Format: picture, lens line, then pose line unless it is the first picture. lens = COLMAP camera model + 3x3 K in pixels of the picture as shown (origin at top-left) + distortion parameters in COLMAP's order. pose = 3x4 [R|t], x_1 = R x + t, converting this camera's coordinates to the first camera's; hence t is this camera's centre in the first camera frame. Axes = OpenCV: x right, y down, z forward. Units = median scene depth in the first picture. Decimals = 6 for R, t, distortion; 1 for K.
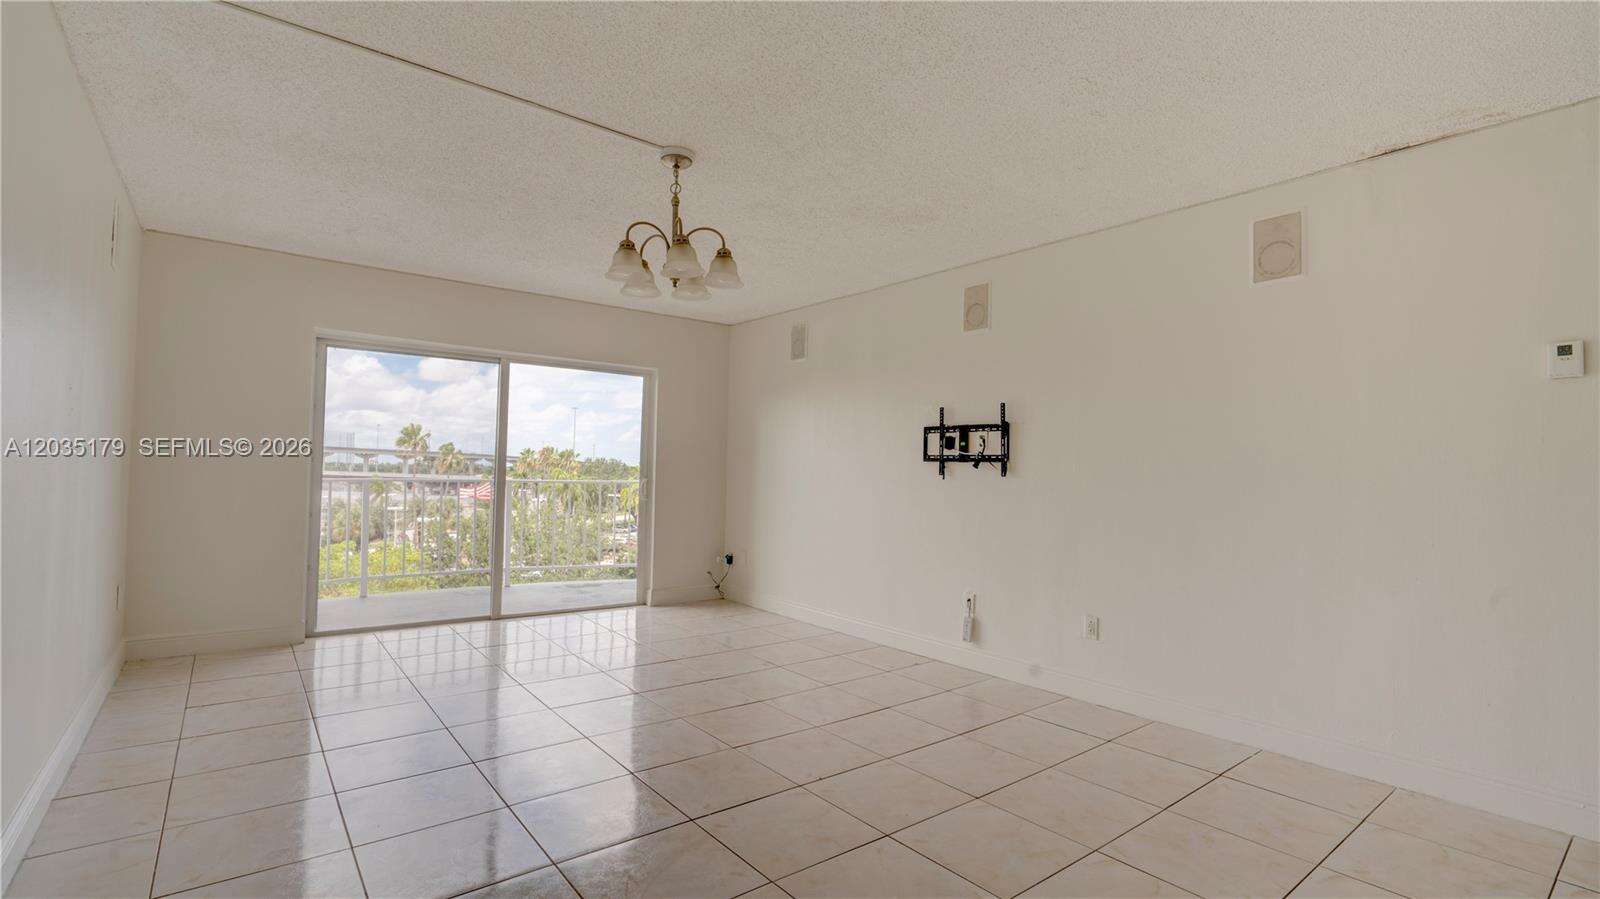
lens RADIAL K [[737.3, 0, 803.8], [0, 737.3, 458.5], [0, 0, 1]] dist [0.004461, 0.000505]
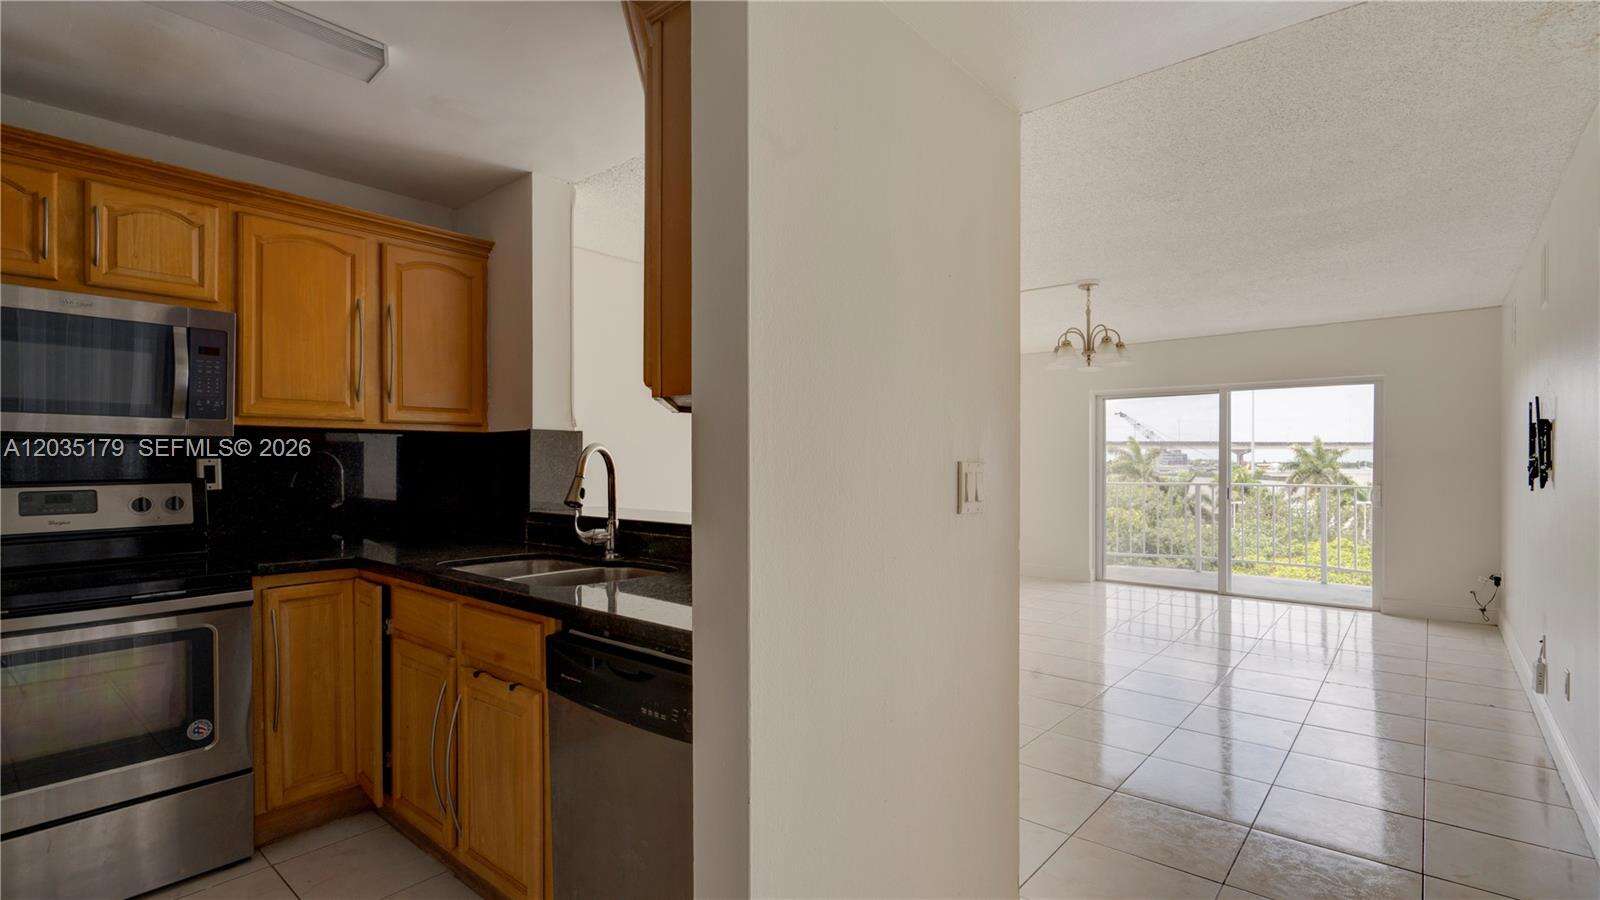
lens RADIAL K [[739.2, 0, 802.4], [0, 739.2, 464.9], [0, 0, 1]] dist [-0.000638, 0.000572]
pose [[0.206192, -0.014875, -0.978398, 0.677818], [0.021178, 0.999718, -0.010736, -0.007472], [0.978282, -0.018507, 0.206449, 0.029826]]
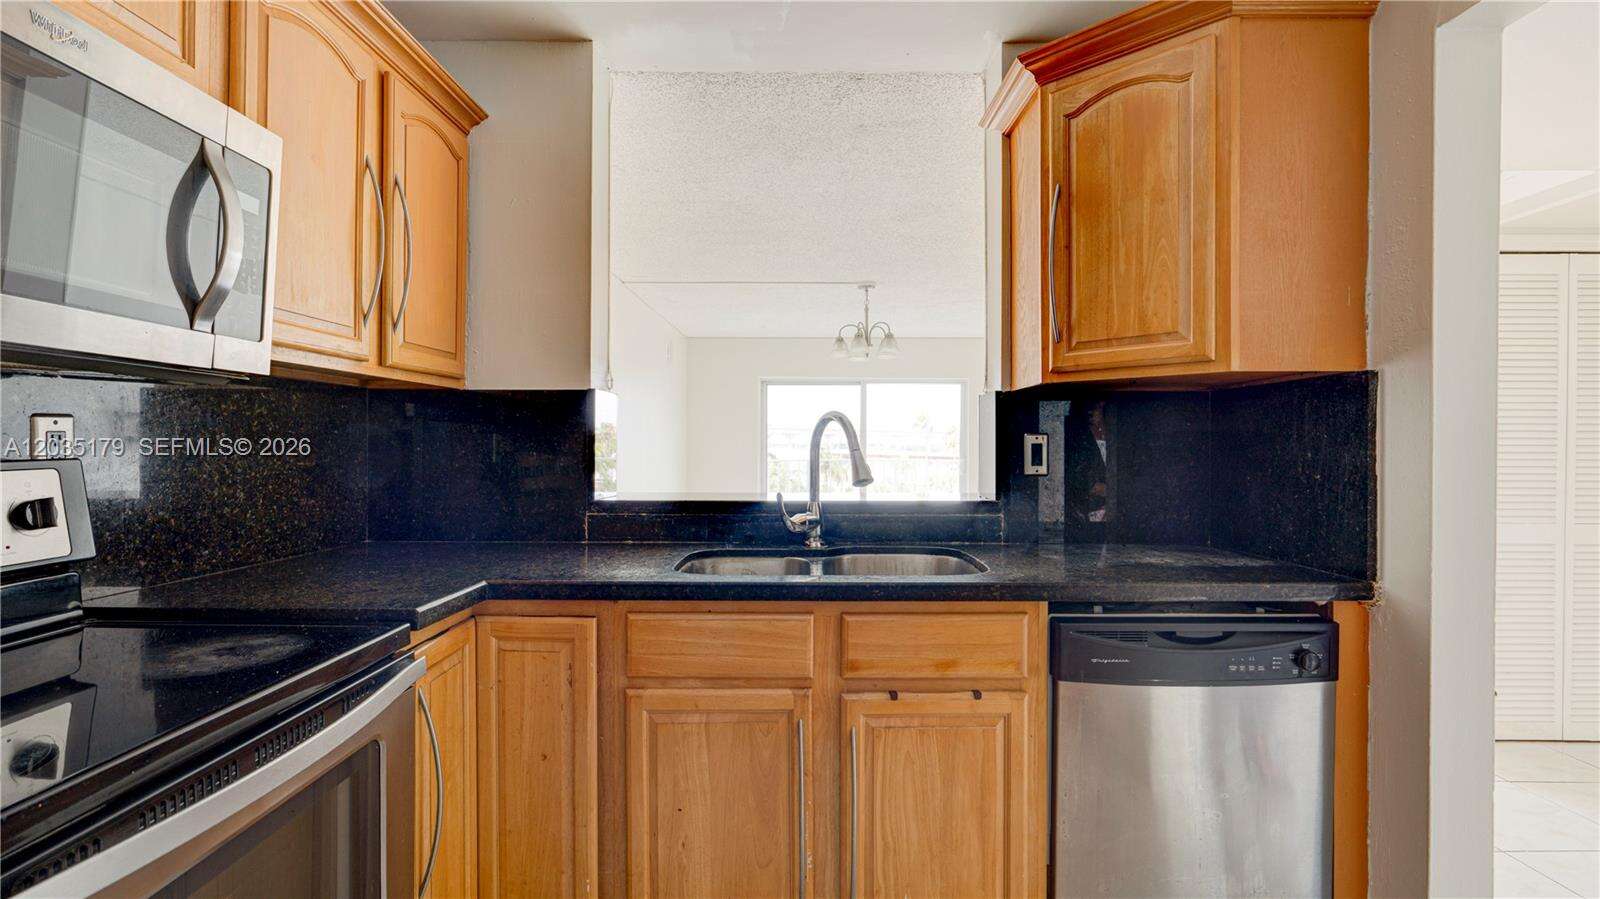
lens RADIAL K [[731.4, 0, 808.3], [0, 731.4, 445.1], [0, 0, 1]] dist [-0.001060, -0.000092]
pose [[0.790418, -0.015779, -0.612365, 0.443864], [0.023777, 0.999705, 0.004932, -0.012443], [0.612106, -0.018459, 0.790560, -0.292576]]
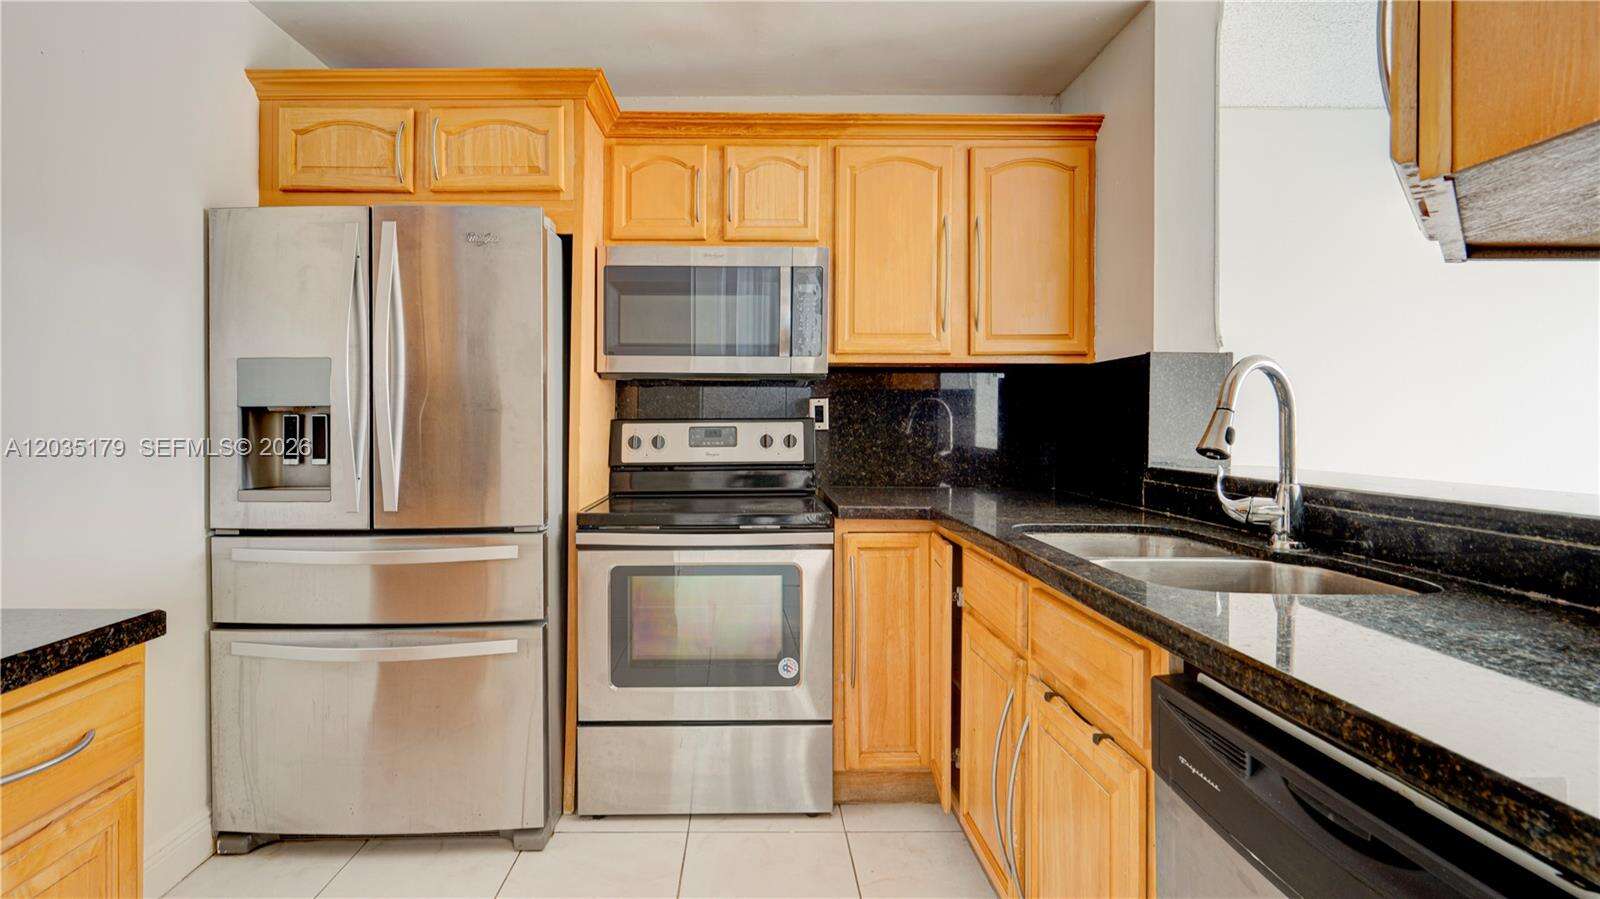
lens RADIAL K [[751.4, 0, 748.9], [0, 751.4, 423.6], [0, 0, 1]] dist [-0.003385, 0.000016]
pose [[-0.610466, -0.018588, -0.791825, 0.550709], [-0.002033, 0.999758, -0.021901, 0.002811], [0.792040, -0.011760, -0.610356, 0.020783]]
